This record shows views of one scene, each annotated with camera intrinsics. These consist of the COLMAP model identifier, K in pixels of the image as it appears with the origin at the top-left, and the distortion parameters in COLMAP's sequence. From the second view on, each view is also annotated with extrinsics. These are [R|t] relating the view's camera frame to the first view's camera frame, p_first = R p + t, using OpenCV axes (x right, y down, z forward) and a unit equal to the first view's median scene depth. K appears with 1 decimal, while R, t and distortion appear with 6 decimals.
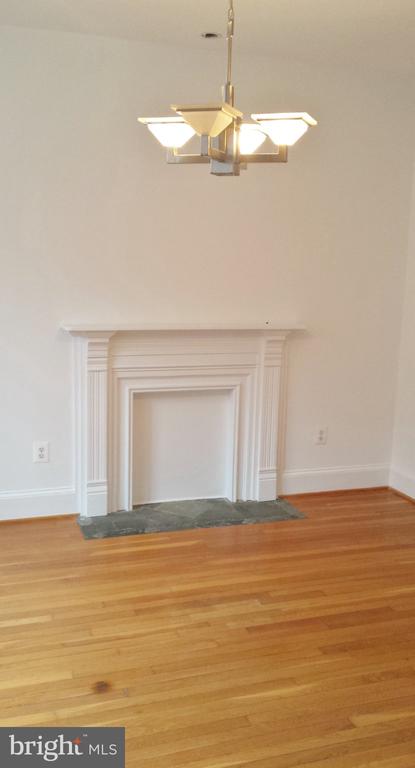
lens RADIAL K [[732.4, 0, 207.5], [0, 732.4, 384.0], [0, 0, 1]] dist [0.135153, -0.001518]
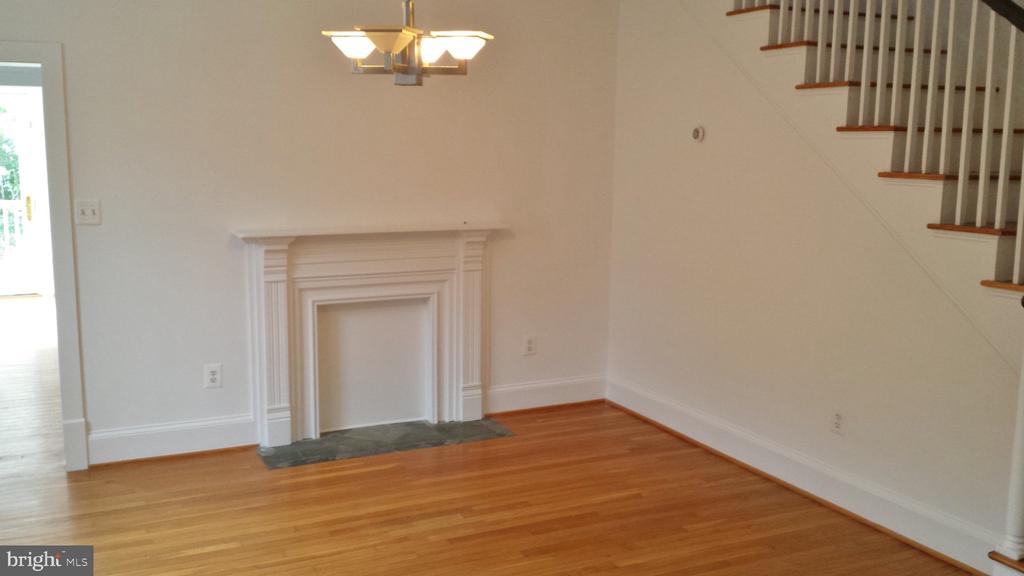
lens RADIAL K [[964.4, 0, 512.0], [0, 964.4, 288.0], [0, 0, 1]] dist [0.157741, -0.374073]
pose [[0.993188, -0.033567, 0.111580, 0.003210], [0.034992, 0.999329, -0.010832, 0.012670], [-0.111142, 0.014663, 0.993696, -0.203384]]
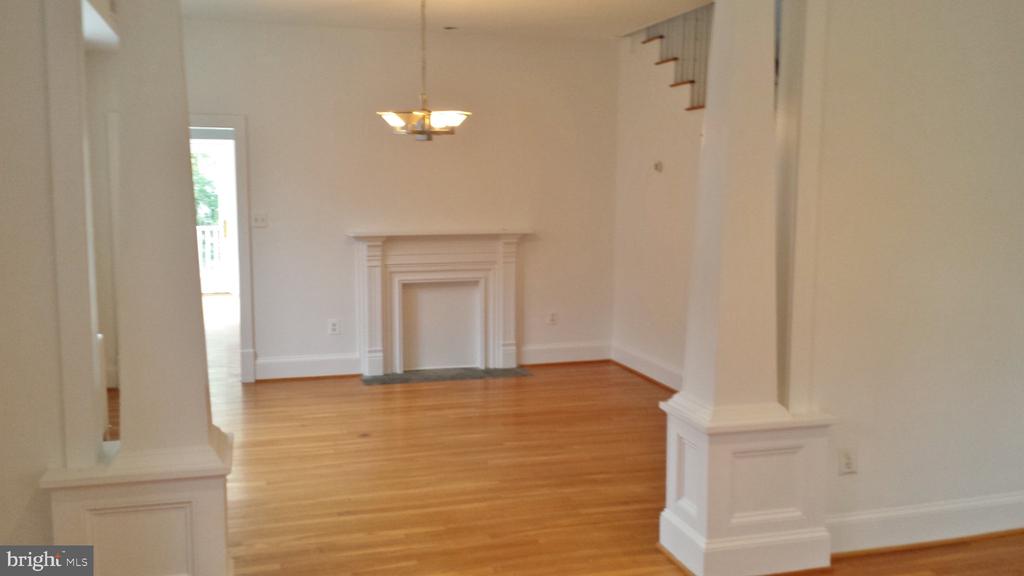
lens RADIAL K [[964.4, 0, 512.0], [0, 964.4, 288.0], [0, 0, 1]] dist [0.157741, -0.374073]
pose [[0.998097, -0.017874, -0.059014, 0.209186], [0.014721, 0.998463, -0.053428, 0.121558], [0.059878, 0.052458, 0.996826, -0.765109]]
